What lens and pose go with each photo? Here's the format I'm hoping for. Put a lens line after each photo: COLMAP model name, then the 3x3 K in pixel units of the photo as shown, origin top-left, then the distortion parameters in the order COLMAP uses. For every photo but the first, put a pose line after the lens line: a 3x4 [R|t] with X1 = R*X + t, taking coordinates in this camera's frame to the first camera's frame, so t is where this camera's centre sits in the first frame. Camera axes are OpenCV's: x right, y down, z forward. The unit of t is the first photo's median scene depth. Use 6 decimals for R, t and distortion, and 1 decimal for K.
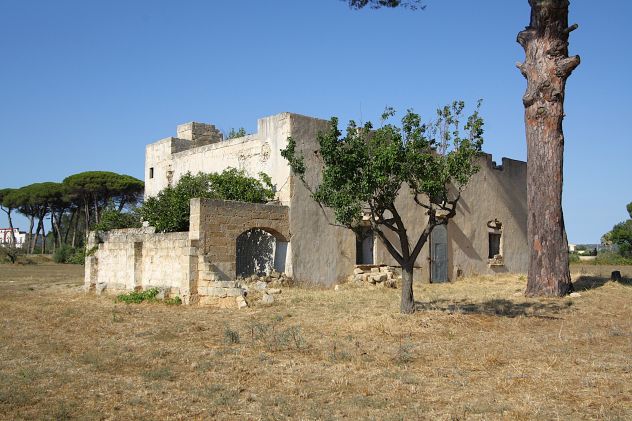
lens RADIAL K [[623.6, 0, 315.1], [0, 623.6, 209.0], [0, 0, 1]] dist [0.015648, 0.007959]
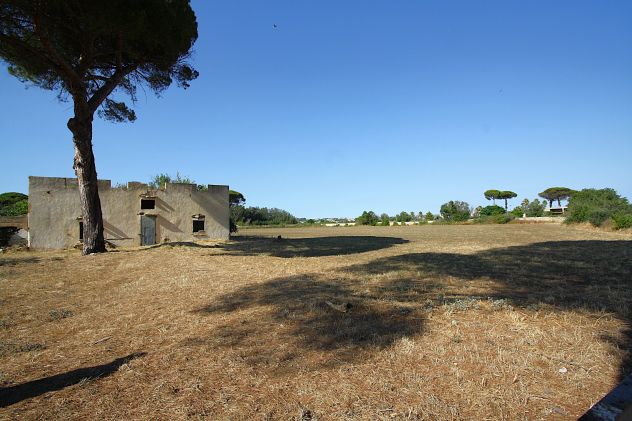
lens RADIAL K [[294.6, 0, 316.0], [0, 294.6, 210.5], [0, 0, 1]] dist [-0.015750, 0.000824]
pose [[0.987051, -0.038441, -0.155736, 1.237798], [0.043624, 0.998598, 0.029999, -0.012549], [0.154364, -0.036405, 0.987343, 0.090484]]
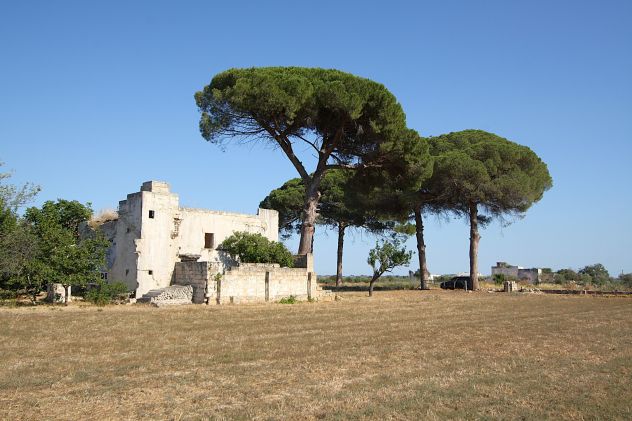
lens RADIAL K [[538.0, 0, 312.6], [0, 538.0, 207.5], [0, 0, 1]] dist [0.011924, 0.005839]
pose [[-0.033567, 0.133603, 0.990466, -1.948475], [-0.082357, 0.987285, -0.135965, 0.074121], [-0.996037, -0.086136, -0.022137, 0.968359]]
